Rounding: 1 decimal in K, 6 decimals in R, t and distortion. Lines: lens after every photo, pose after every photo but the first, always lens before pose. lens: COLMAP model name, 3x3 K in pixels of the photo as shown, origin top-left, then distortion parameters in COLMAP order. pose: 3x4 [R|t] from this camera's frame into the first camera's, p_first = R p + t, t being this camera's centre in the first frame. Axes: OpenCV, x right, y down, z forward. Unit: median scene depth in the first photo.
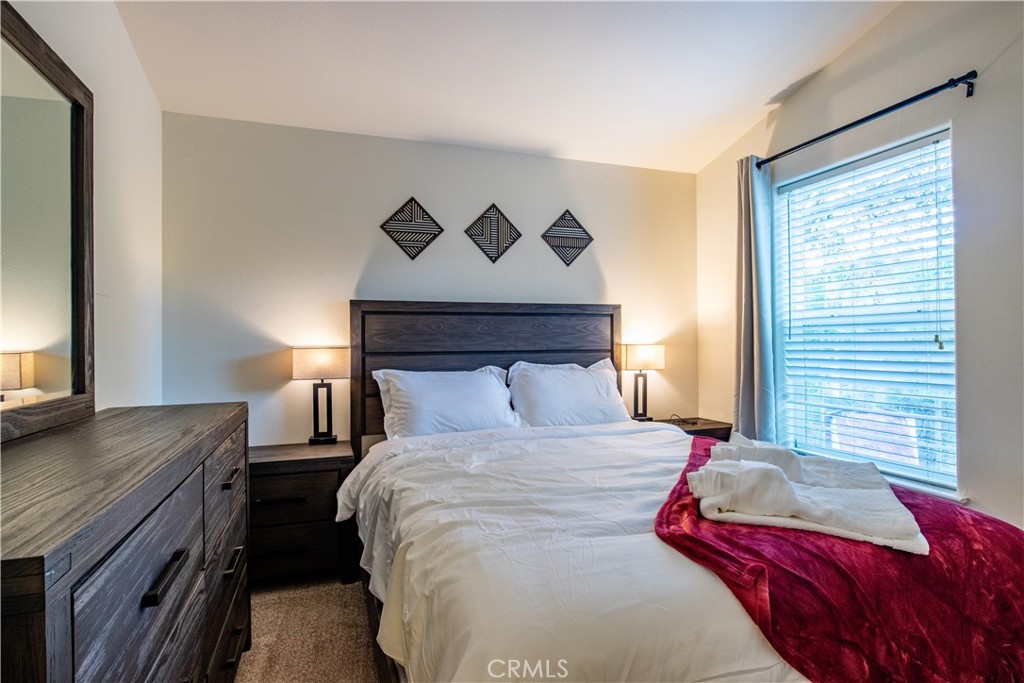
lens RADIAL K [[528.6, 0, 503.8], [0, 528.6, 339.1], [0, 0, 1]] dist [-0.001054, 0.000424]
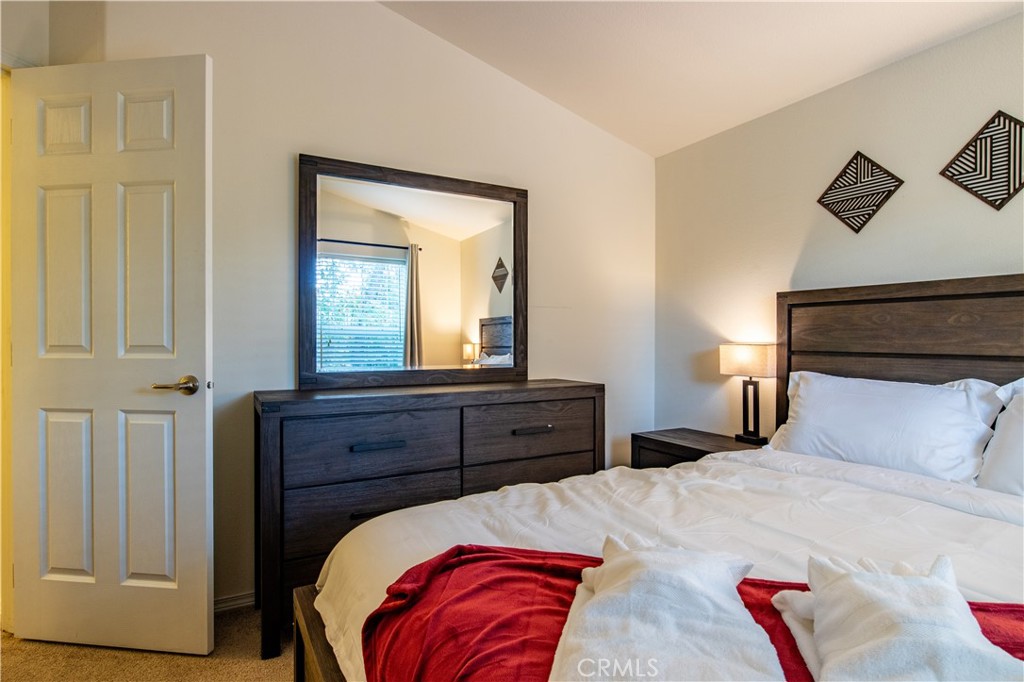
lens RADIAL K [[528.6, 0, 504.3], [0, 528.6, 341.8], [0, 0, 1]] dist [-0.001054, 0.000424]
pose [[0.185127, 0.014886, -0.982602, 0.497517], [0.001315, 0.999881, 0.015395, -0.003611], [0.982714, -0.004142, 0.185085, 0.352794]]
